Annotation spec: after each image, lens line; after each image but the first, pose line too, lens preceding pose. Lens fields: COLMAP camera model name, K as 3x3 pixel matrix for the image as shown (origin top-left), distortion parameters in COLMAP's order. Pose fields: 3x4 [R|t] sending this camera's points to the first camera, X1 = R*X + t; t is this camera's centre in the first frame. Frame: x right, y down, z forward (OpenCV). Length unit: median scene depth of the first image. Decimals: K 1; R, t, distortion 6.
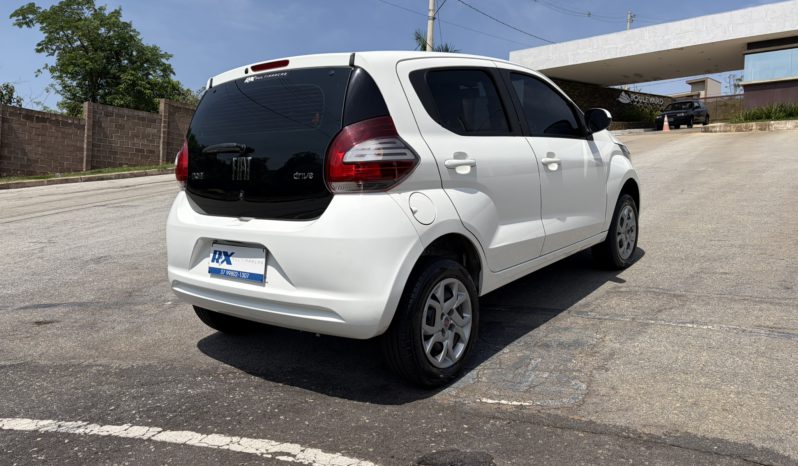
lens RADIAL K [[602.3, 0, 401.4], [0, 602.3, 231.4], [0, 0, 1]] dist [0.053889, -0.076249]
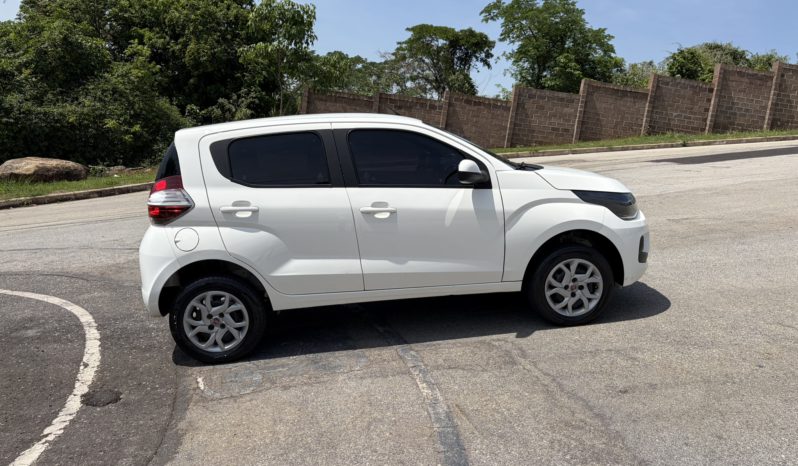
lens RADIAL K [[602.3, 0, 401.4], [0, 602.3, 231.4], [0, 0, 1]] dist [0.053889, -0.076249]
pose [[0.710289, 0.139713, -0.689905, 1.262240], [-0.103275, 0.990183, 0.094196, -0.223020], [0.696293, 0.004343, 0.717745, 0.274661]]
